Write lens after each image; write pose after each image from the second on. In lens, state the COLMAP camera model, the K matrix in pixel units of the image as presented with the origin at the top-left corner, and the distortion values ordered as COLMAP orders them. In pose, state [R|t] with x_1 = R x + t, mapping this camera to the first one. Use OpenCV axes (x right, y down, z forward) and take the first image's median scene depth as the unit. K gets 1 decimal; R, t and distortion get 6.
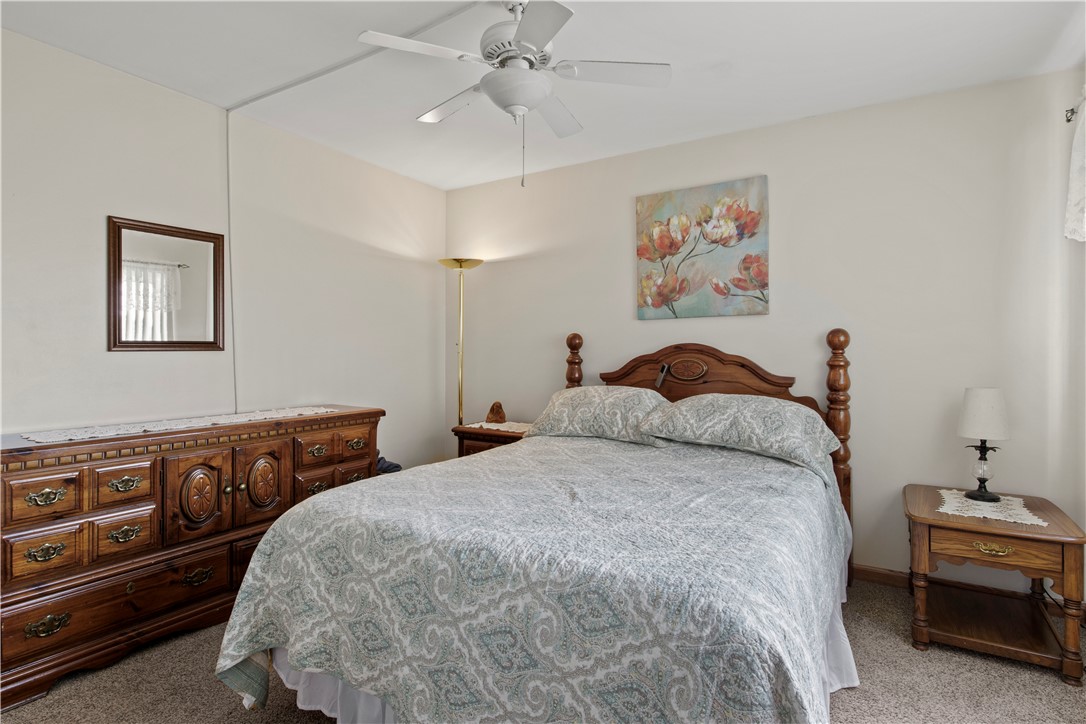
lens RADIAL K [[550.1, 0, 543.5], [0, 550.1, 355.0], [0, 0, 1]] dist [0.000351, 0.000650]
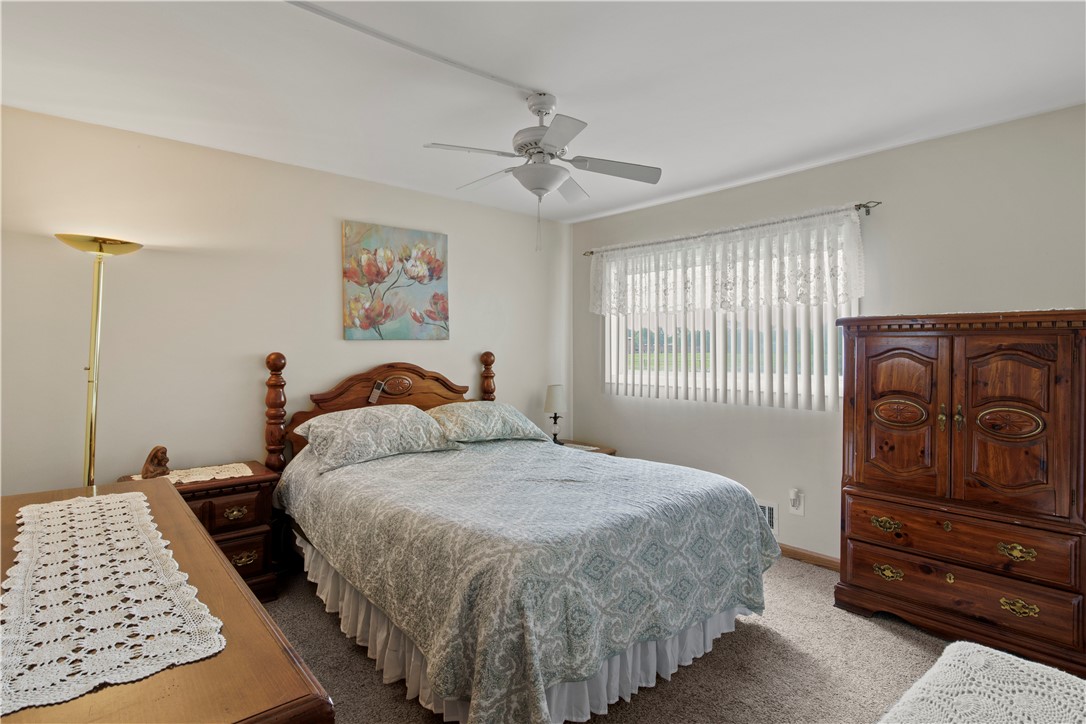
lens RADIAL K [[550.1, 0, 543.5], [0, 550.1, 355.0], [0, 0, 1]] dist [0.000351, 0.000650]
pose [[0.290454, -0.012727, 0.956804, -0.762828], [0.005266, 0.999918, 0.011702, -0.049706], [-0.956875, 0.001639, 0.290497, 0.377034]]
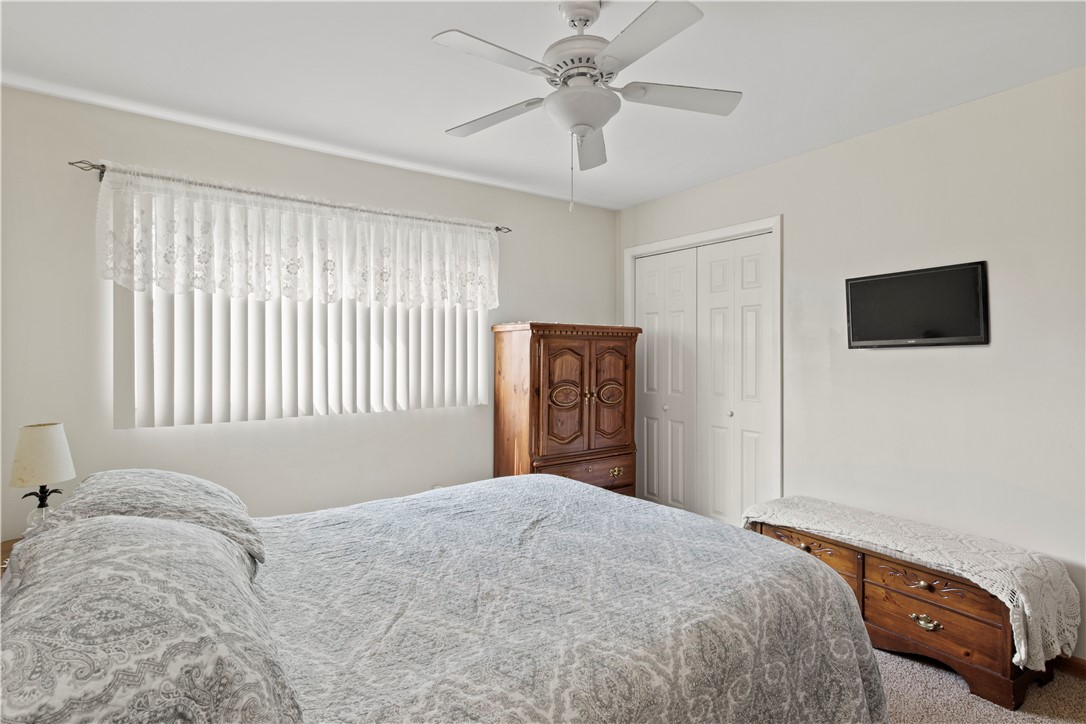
lens RADIAL K [[550.1, 0, 543.5], [0, 550.1, 355.0], [0, 0, 1]] dist [0.000351, 0.000650]
pose [[-0.921410, -0.006536, 0.388536, -0.213749], [-0.000761, 0.999887, 0.015016, -0.050493], [-0.388590, 0.013540, -0.921311, 1.140855]]
